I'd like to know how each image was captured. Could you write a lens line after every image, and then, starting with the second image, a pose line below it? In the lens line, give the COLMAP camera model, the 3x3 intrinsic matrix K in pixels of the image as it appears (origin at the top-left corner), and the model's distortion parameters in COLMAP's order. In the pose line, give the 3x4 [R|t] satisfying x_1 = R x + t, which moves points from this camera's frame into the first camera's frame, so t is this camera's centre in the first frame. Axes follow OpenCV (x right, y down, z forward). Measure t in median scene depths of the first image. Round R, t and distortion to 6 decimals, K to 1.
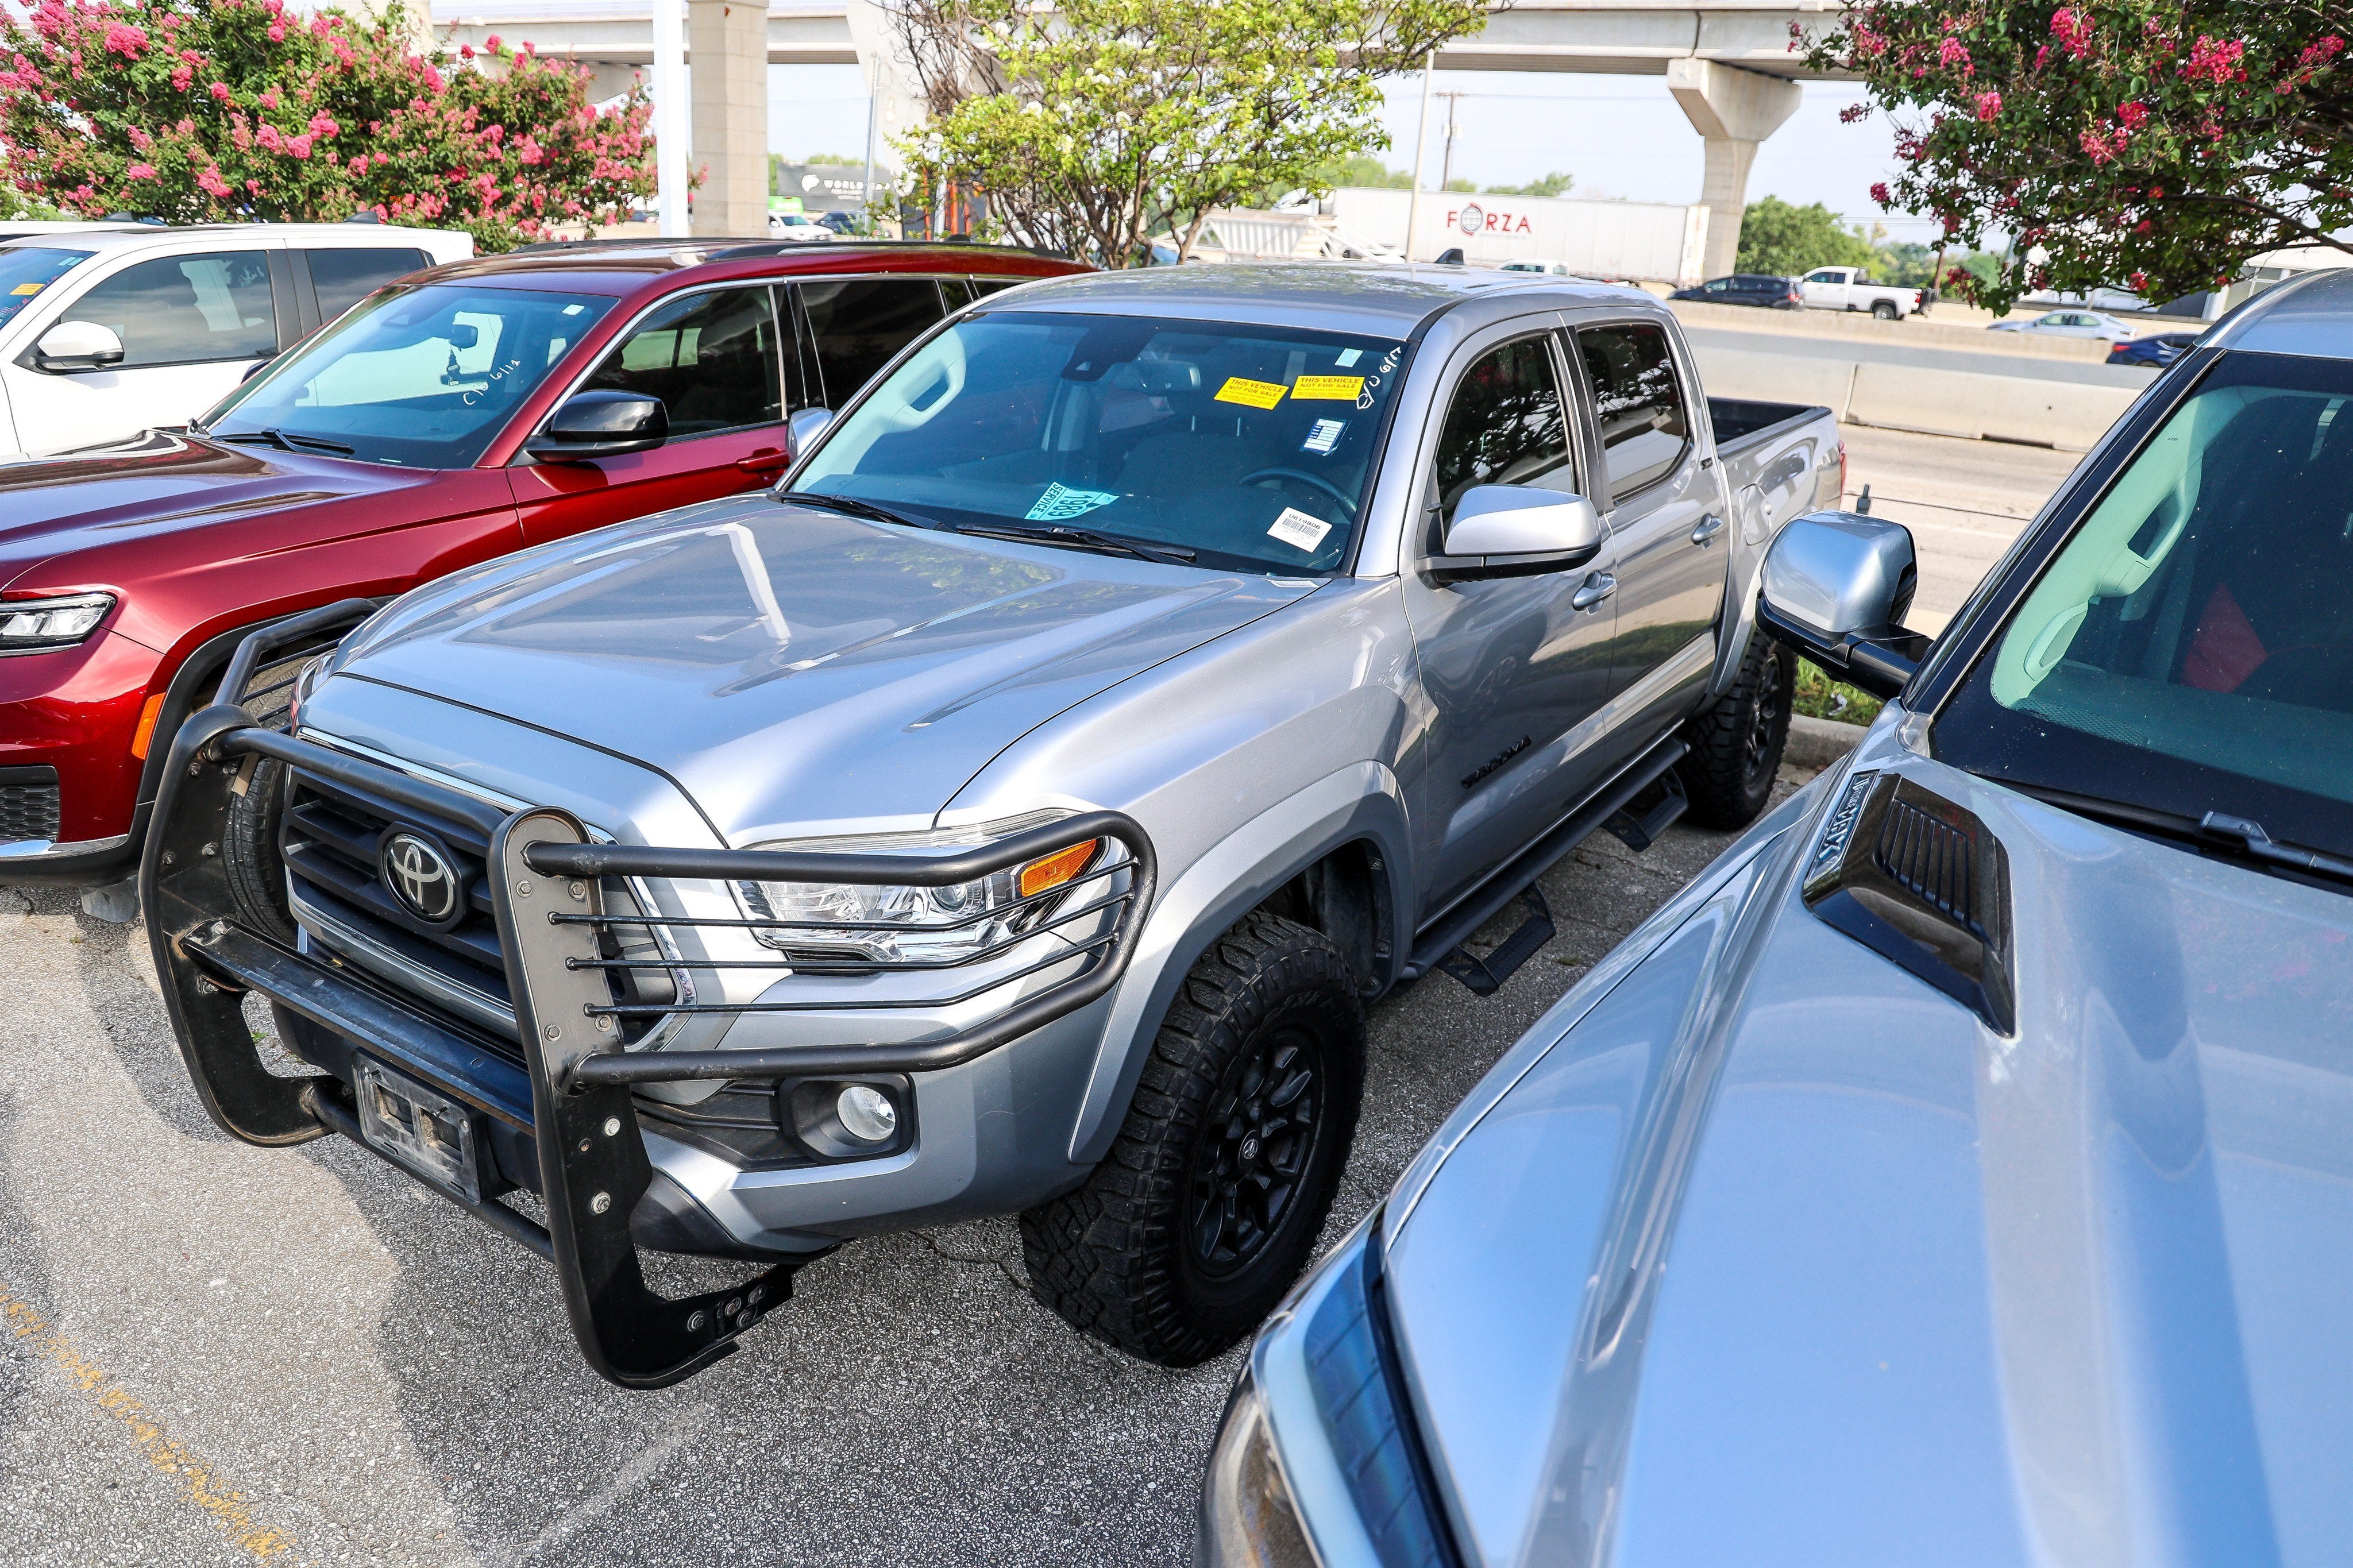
lens RADIAL K [[1612.8, 0, 1167.2], [0, 1612.8, 784.8], [0, 0, 1]] dist [-0.088633, 0.057859]
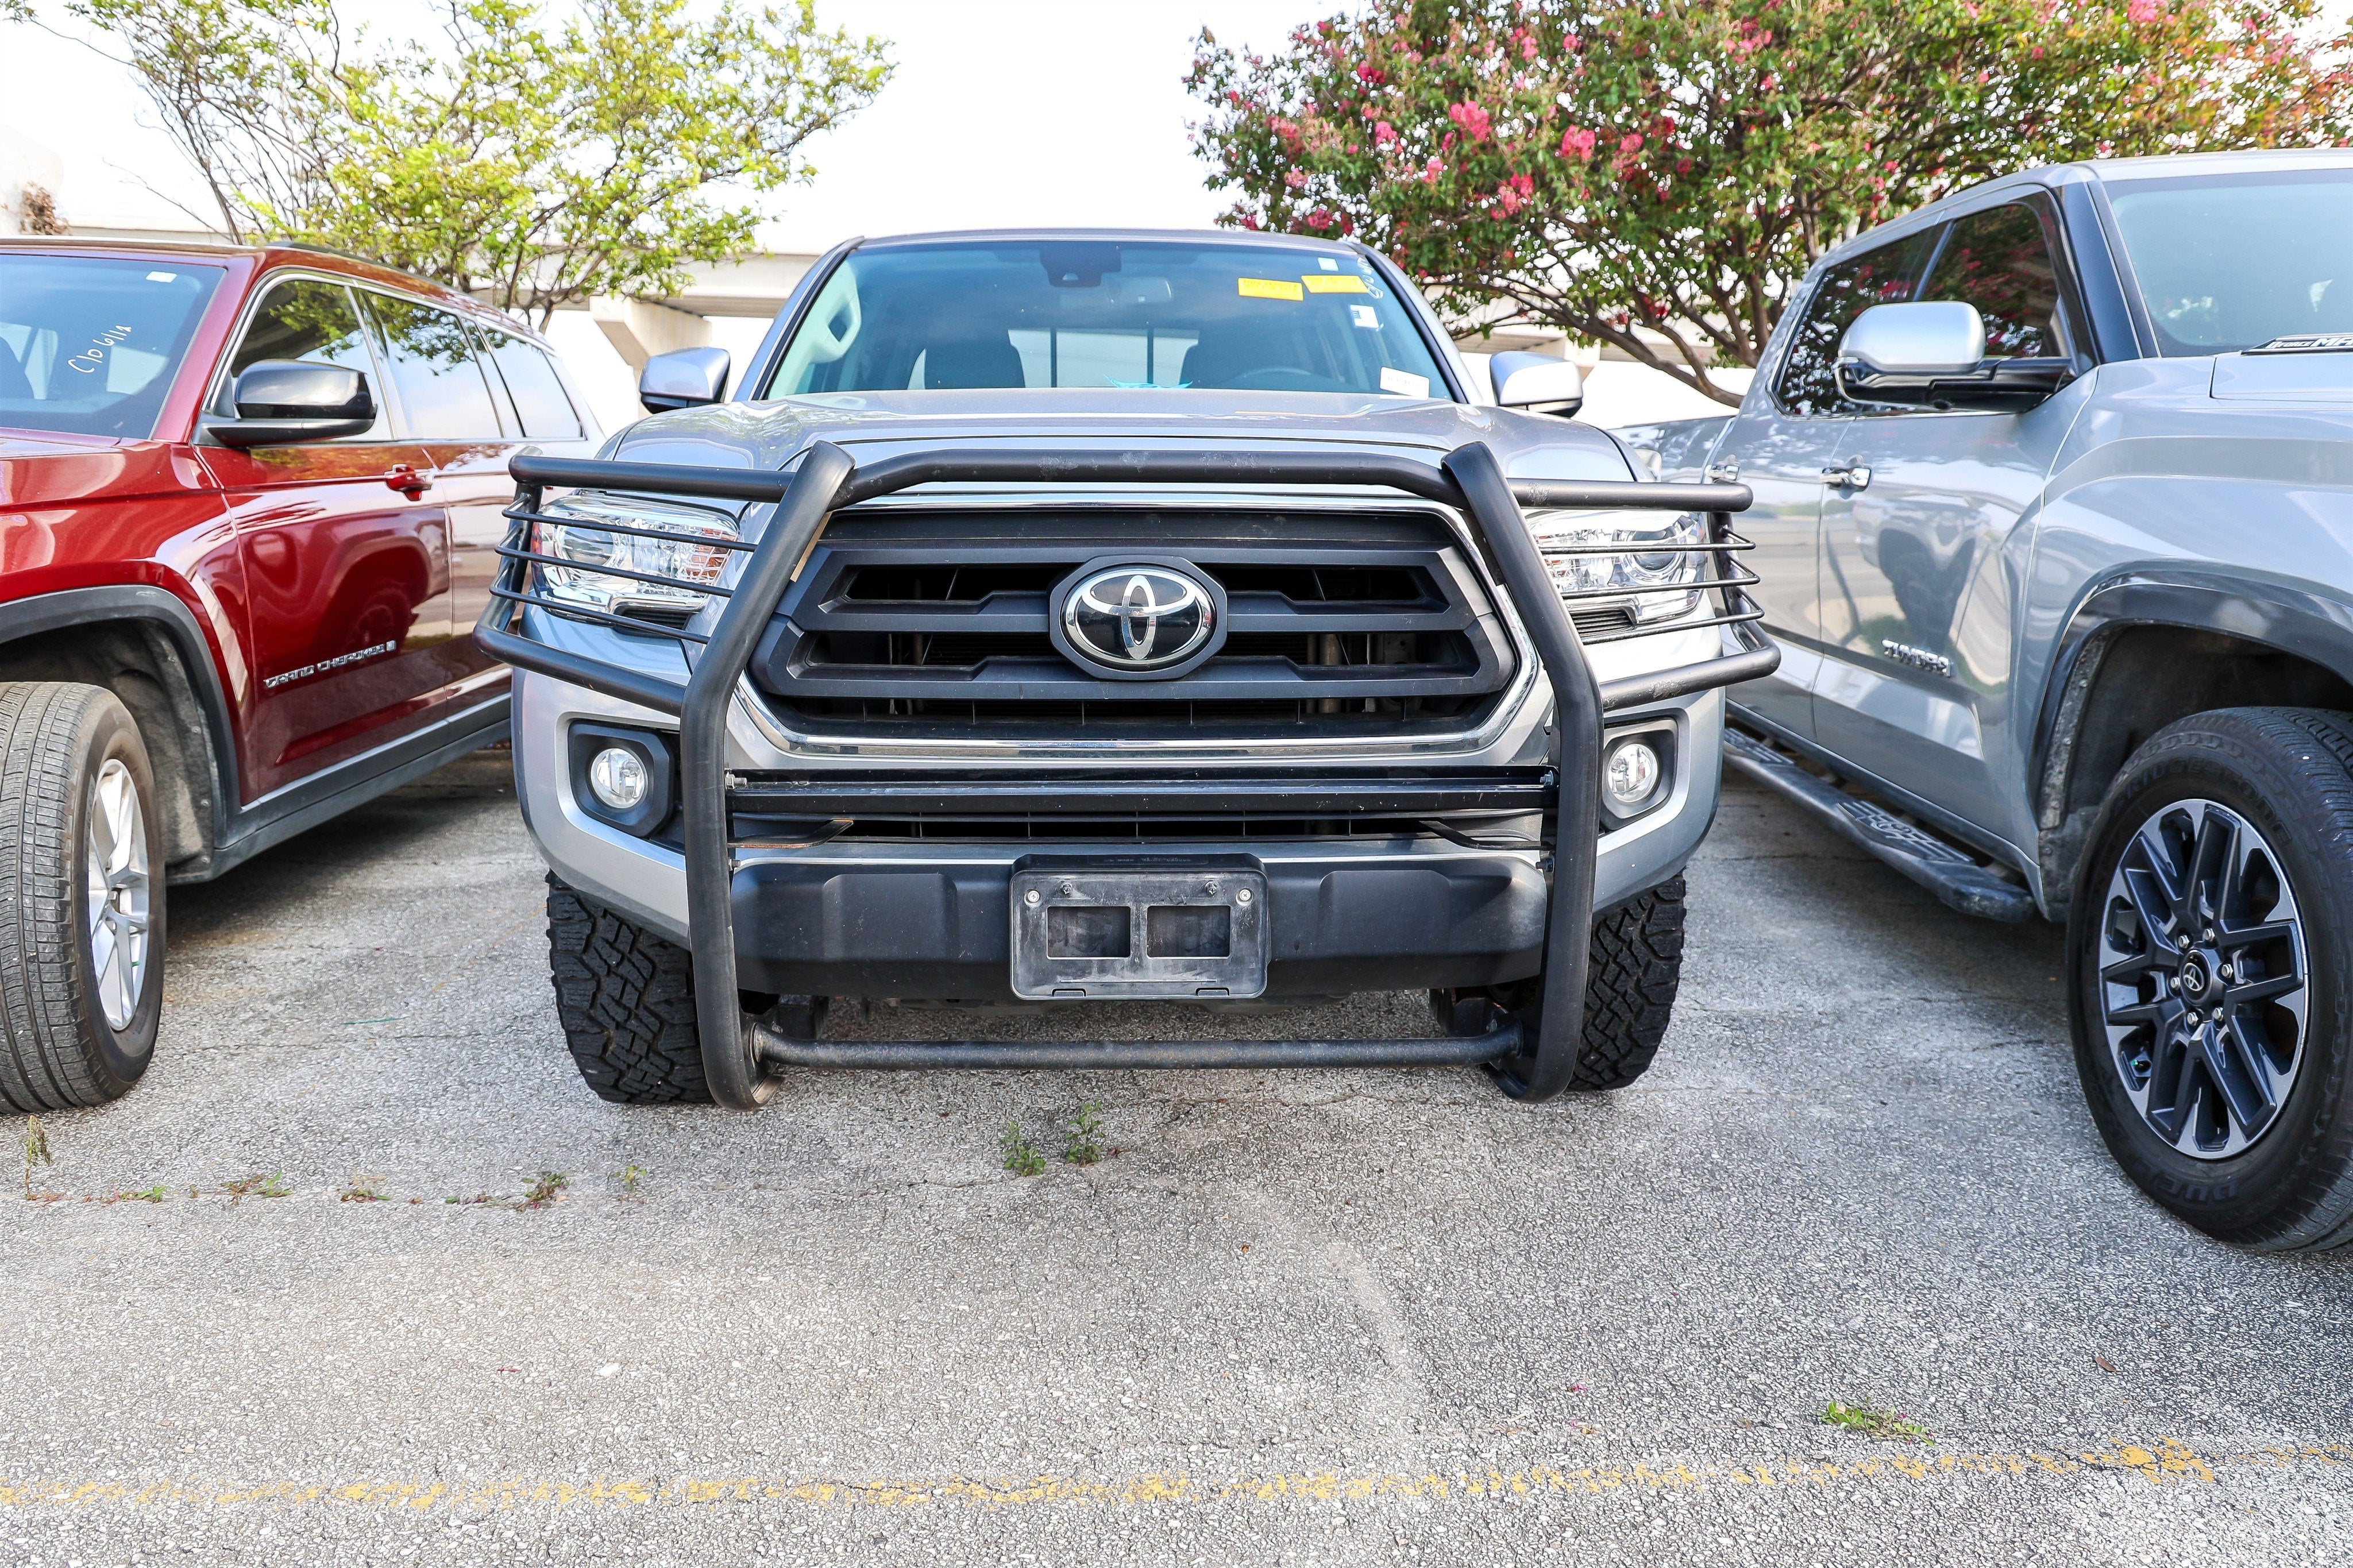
lens RADIAL K [[1612.8, 0, 1167.2], [0, 1612.8, 784.8], [0, 0, 1]] dist [-0.088633, 0.057859]
pose [[0.796441, -0.128558, 0.590894, -0.863350], [0.210701, 0.974904, -0.071889, 0.184788], [-0.566822, 0.181757, 0.803540, 0.286409]]
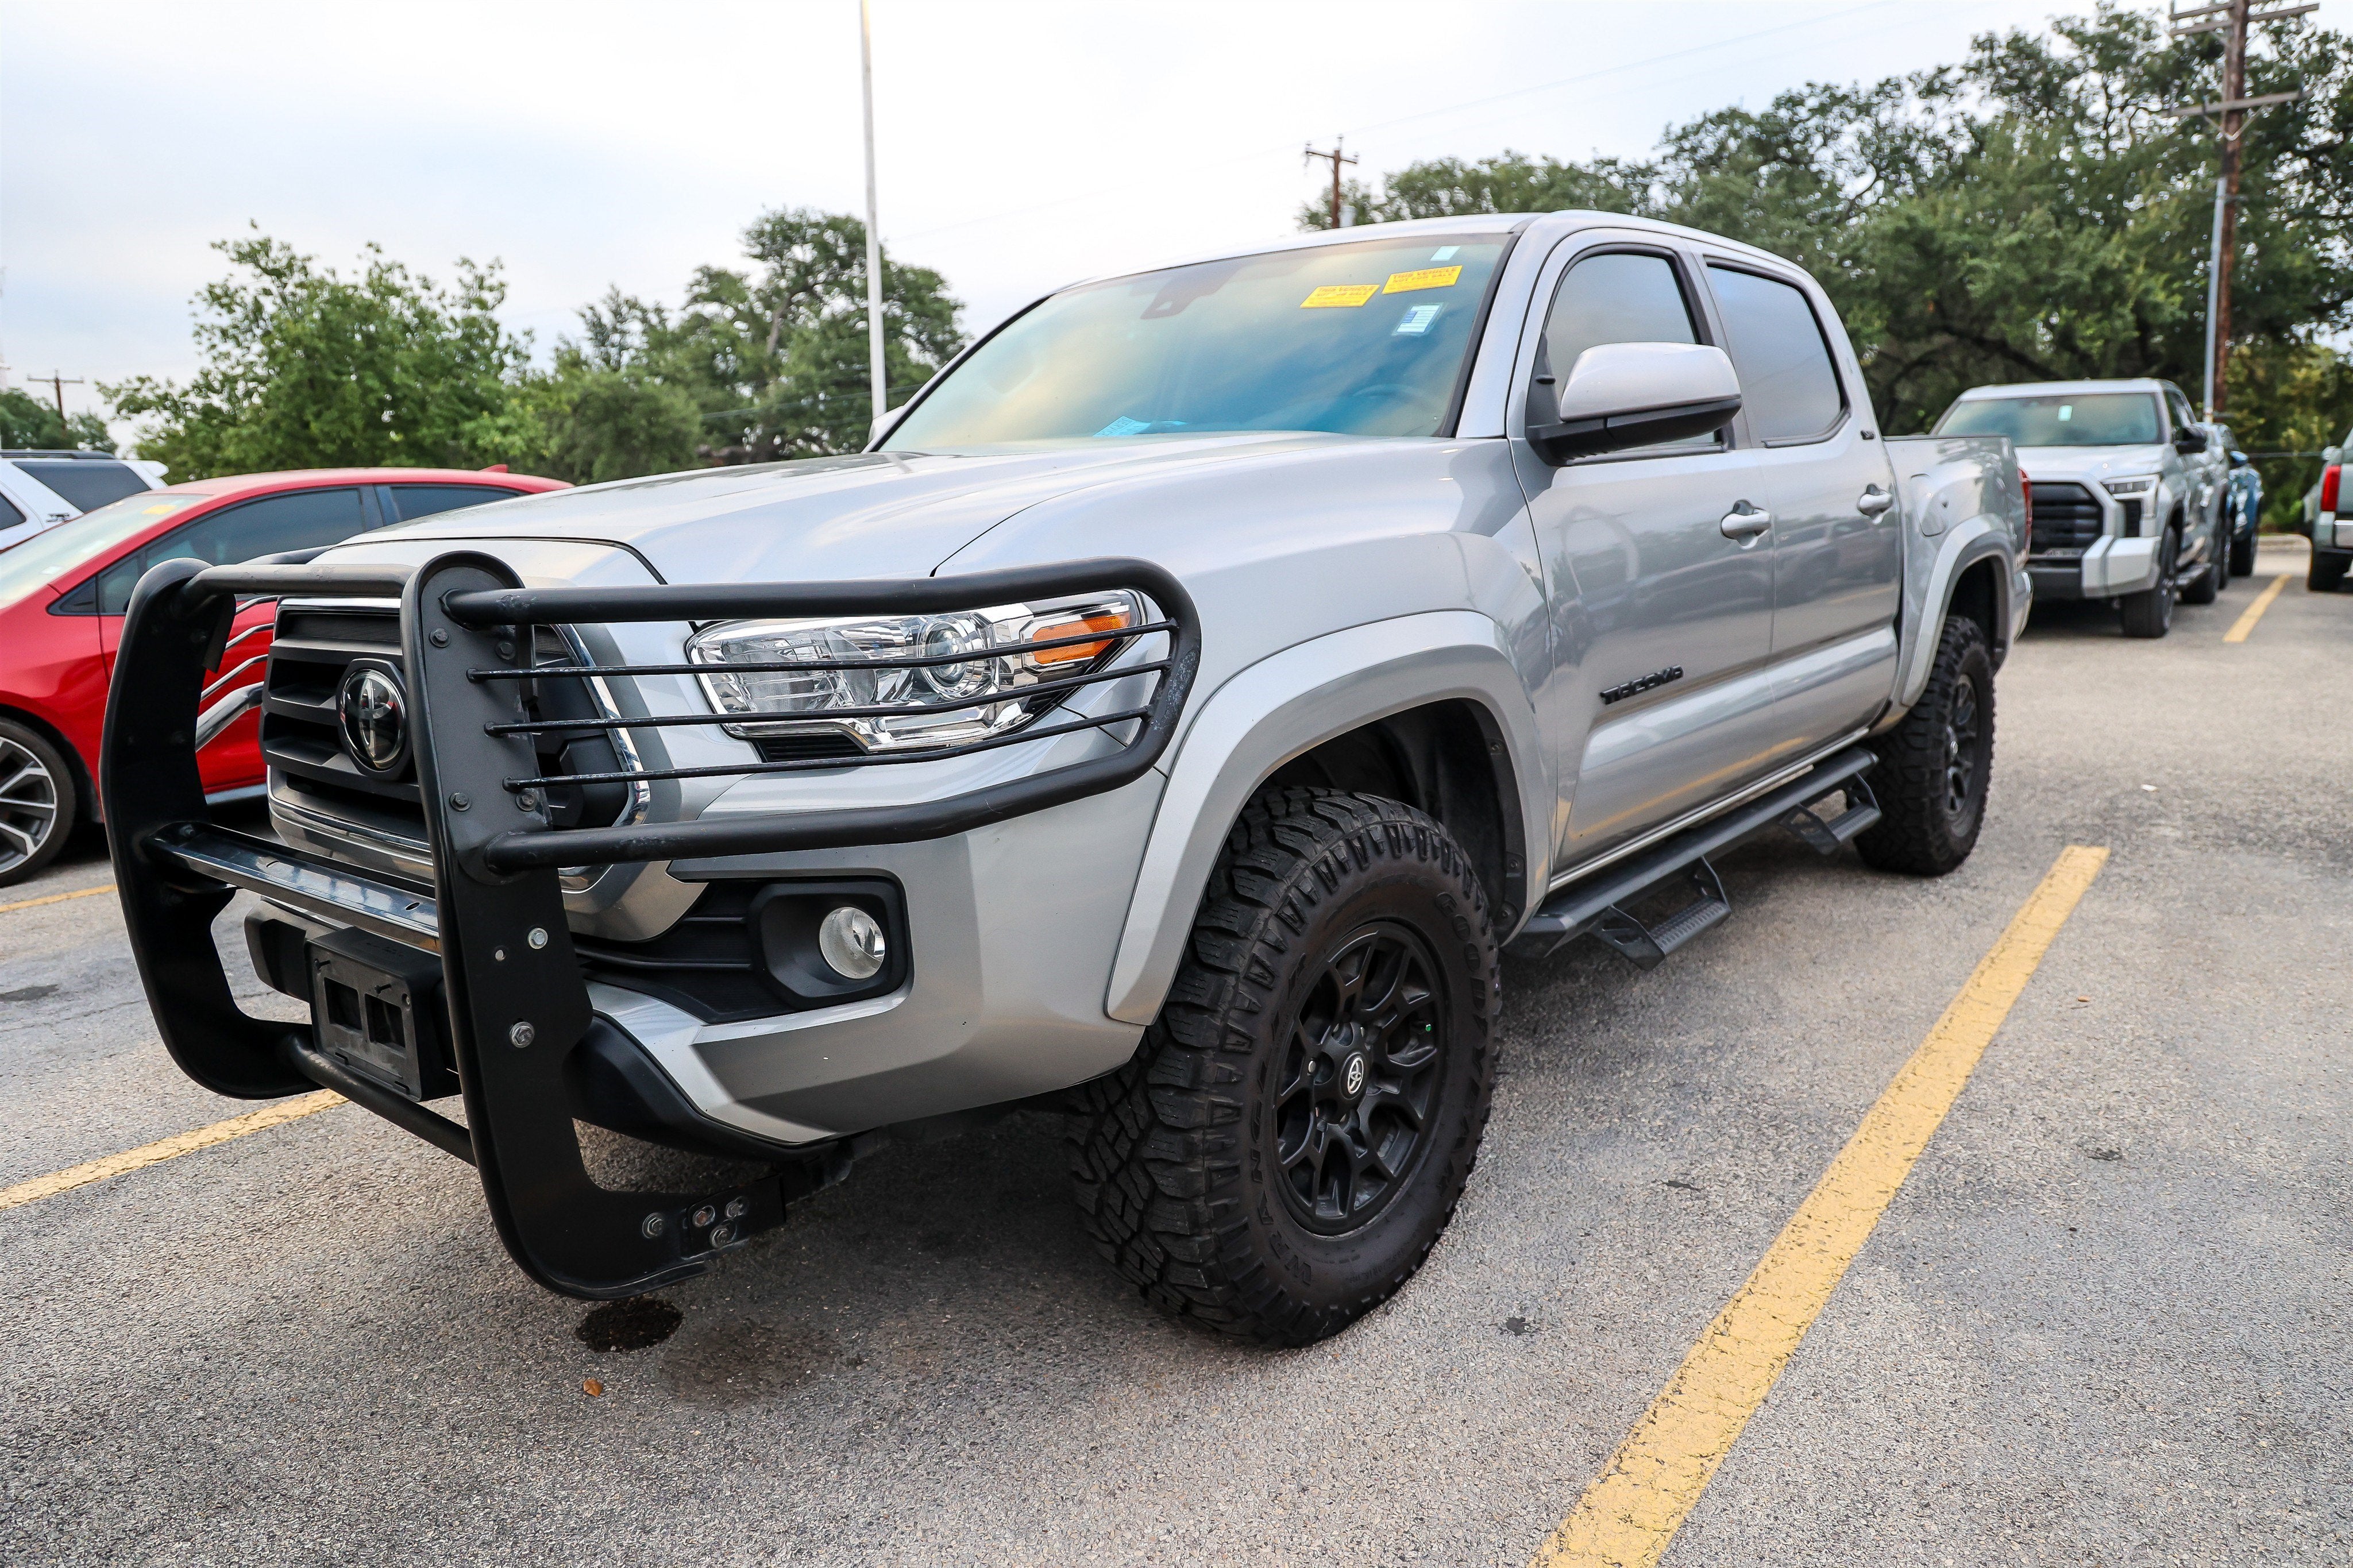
lens RADIAL K [[1617.4, 0, 1182.0], [0, 1617.4, 786.9], [0, 0, 1]] dist [-0.091646, 0.062892]
pose [[0.994325, -0.039187, -0.098906, 0.052402], [0.023950, 0.988277, -0.150780, 0.212241], [0.103655, 0.147556, 0.983607, 0.166822]]
